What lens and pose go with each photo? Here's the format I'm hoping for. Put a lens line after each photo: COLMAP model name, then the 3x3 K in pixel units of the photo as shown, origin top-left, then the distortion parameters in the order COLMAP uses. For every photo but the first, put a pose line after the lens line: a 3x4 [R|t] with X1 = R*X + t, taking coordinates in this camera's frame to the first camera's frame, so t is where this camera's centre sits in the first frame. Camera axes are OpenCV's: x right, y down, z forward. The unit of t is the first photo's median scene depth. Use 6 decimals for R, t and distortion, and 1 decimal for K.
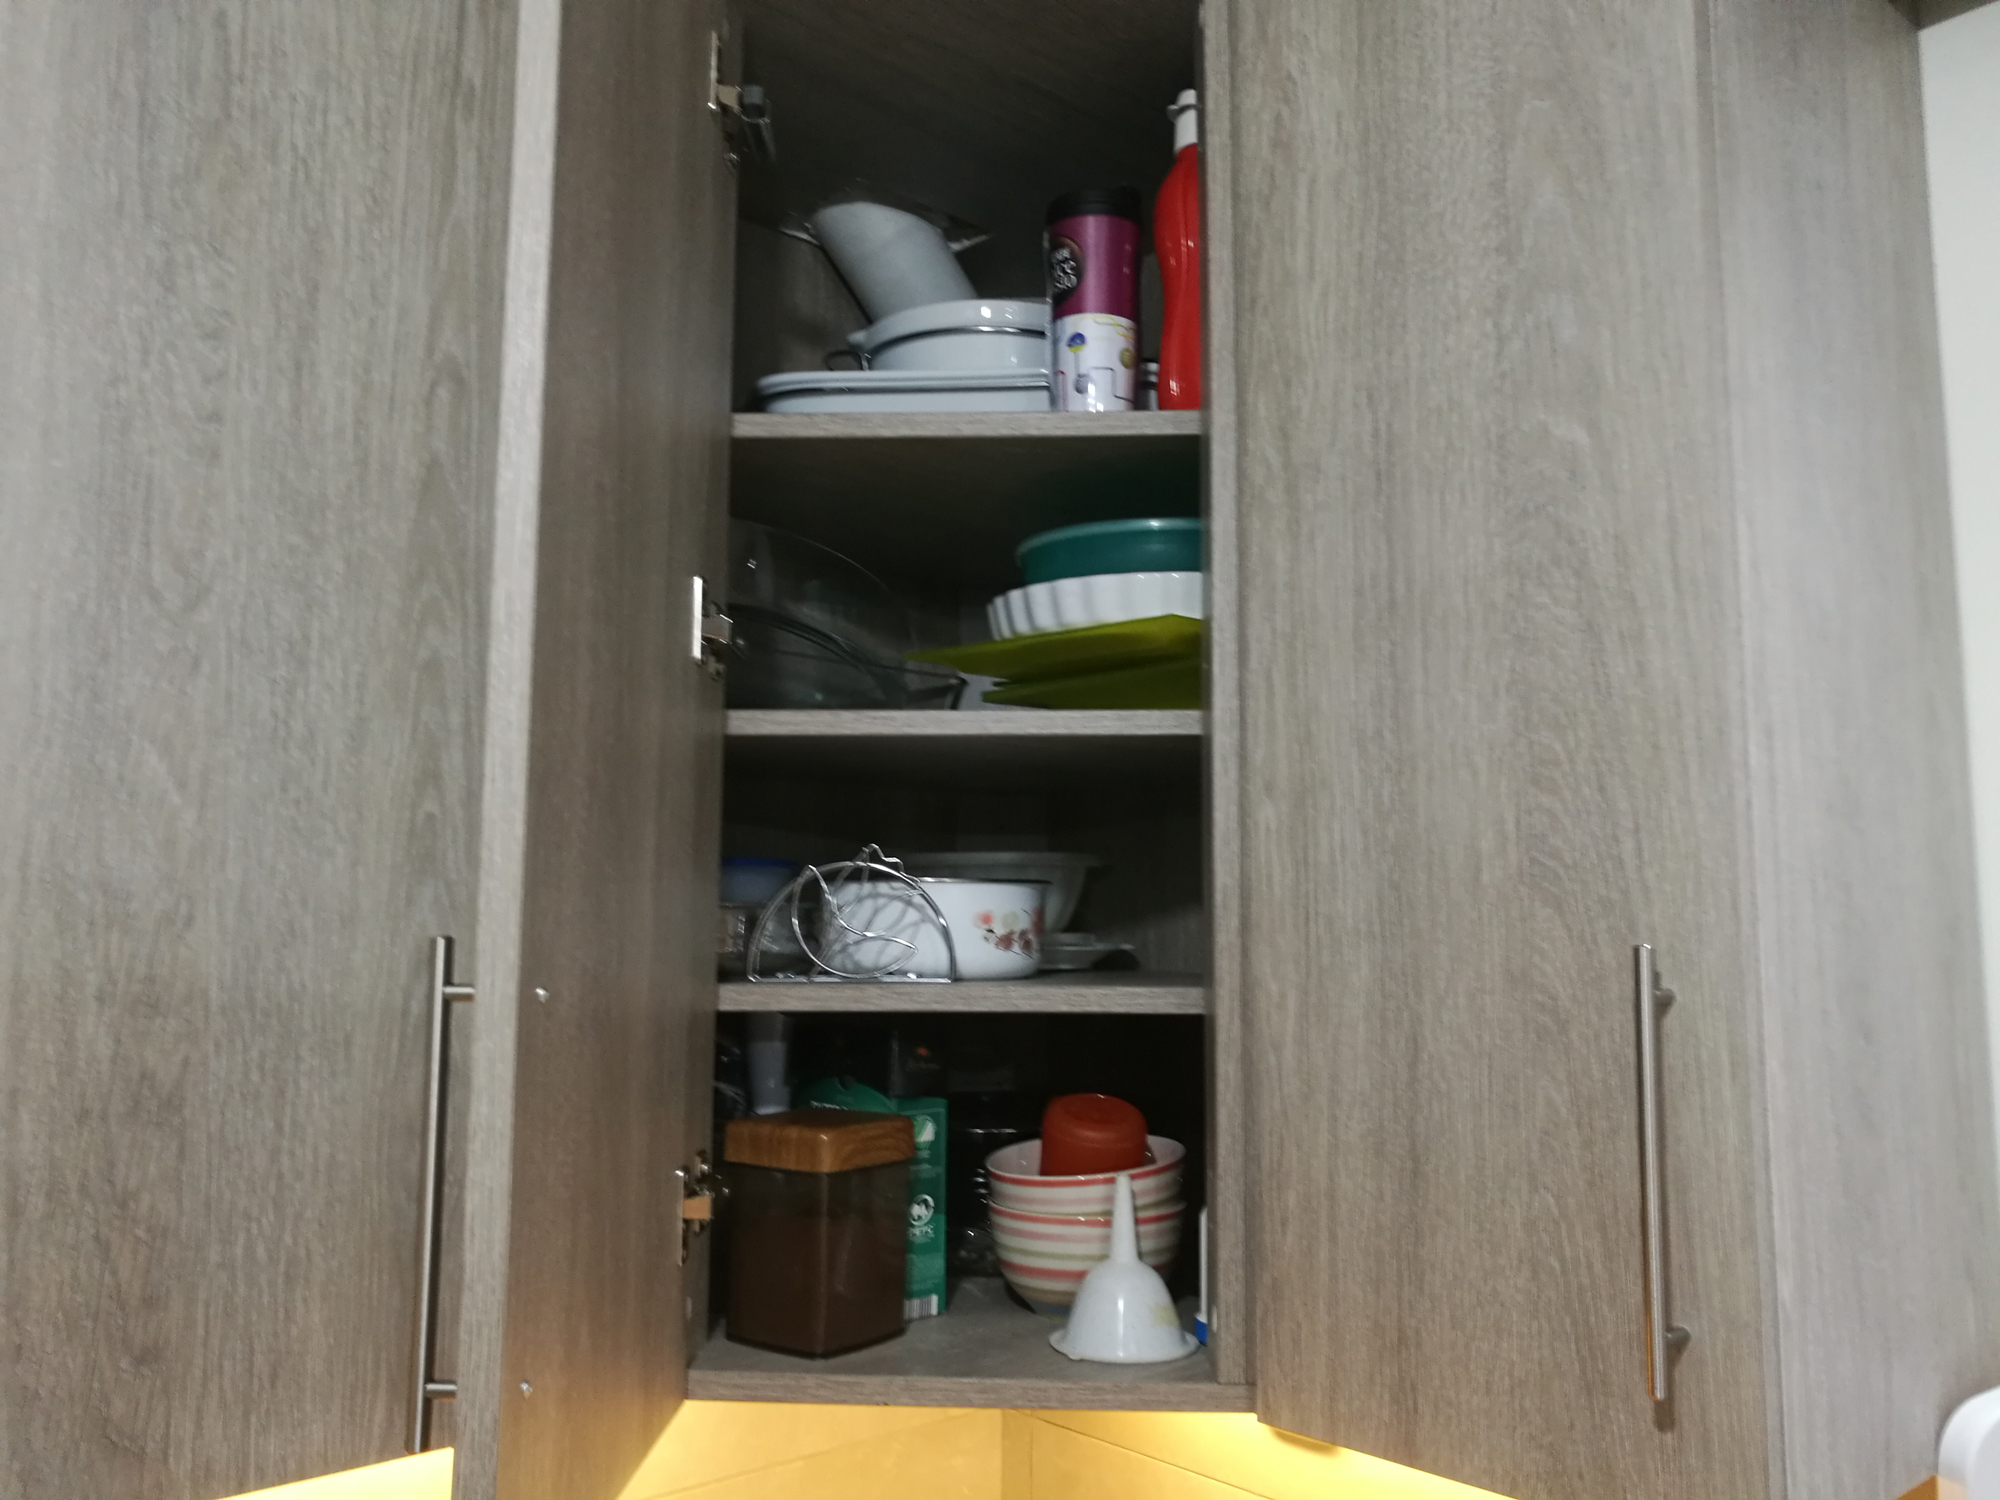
lens RADIAL K [[1562.8, 0, 1006.2], [0, 1562.8, 746.7], [0, 0, 1]] dist [0.009325, -0.009222]
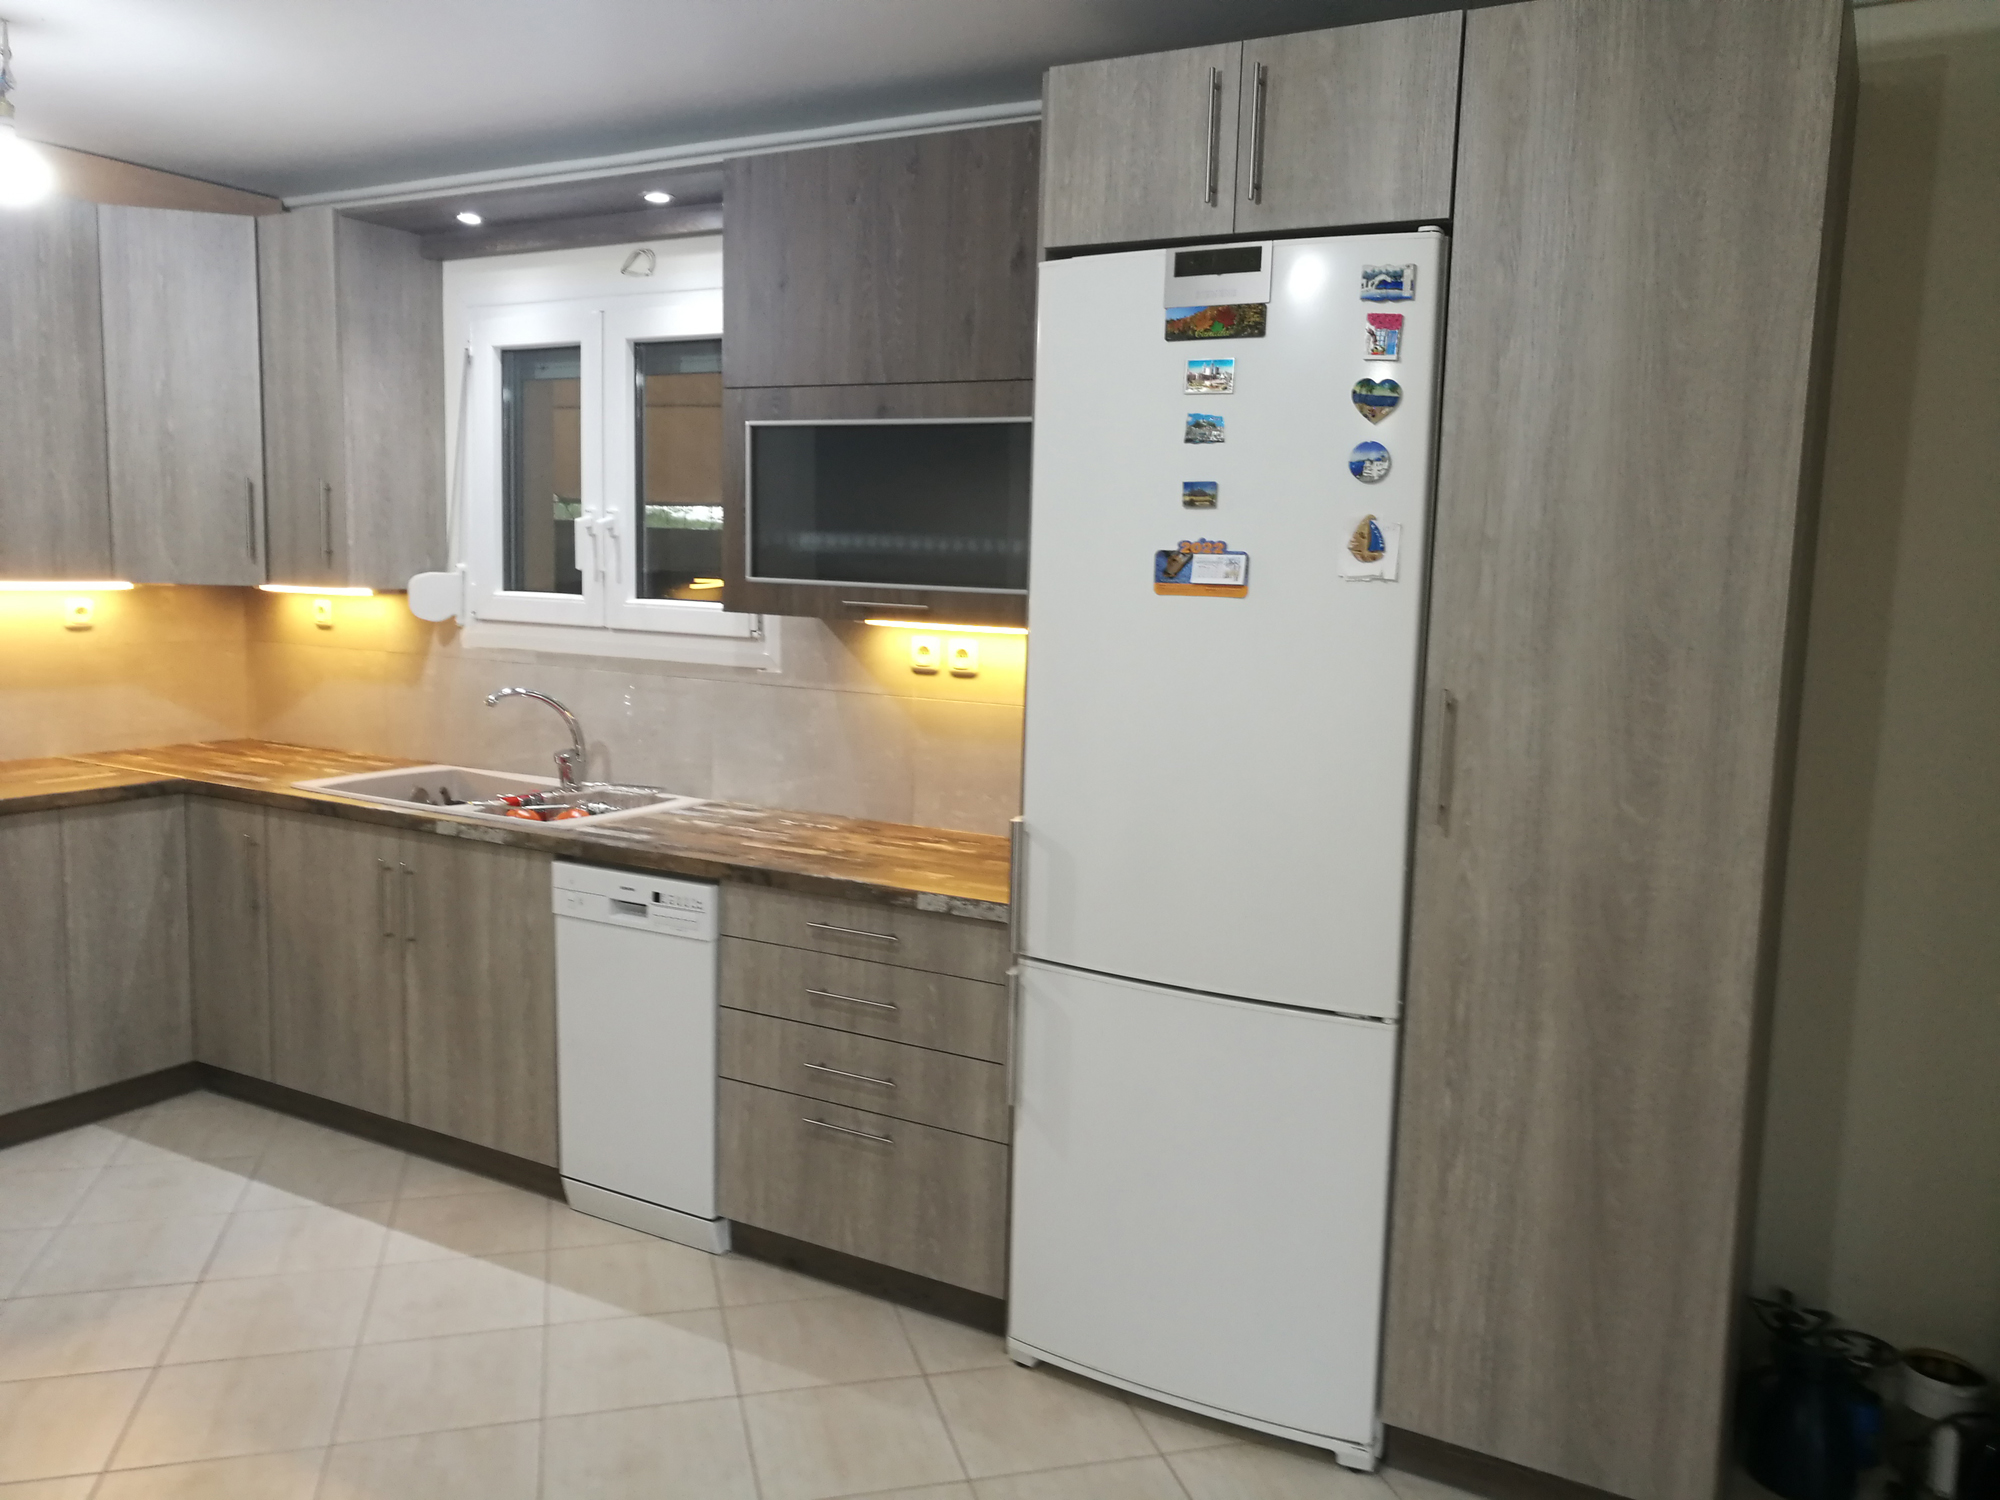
lens RADIAL K [[1562.8, 0, 1006.2], [0, 1562.8, 746.7], [0, 0, 1]] dist [0.009325, -0.009222]
pose [[0.953536, -0.020081, 0.300611, 0.894345], [-0.052166, 0.971701, 0.230381, -0.294247], [-0.296730, -0.235358, 0.925504, -4.271310]]
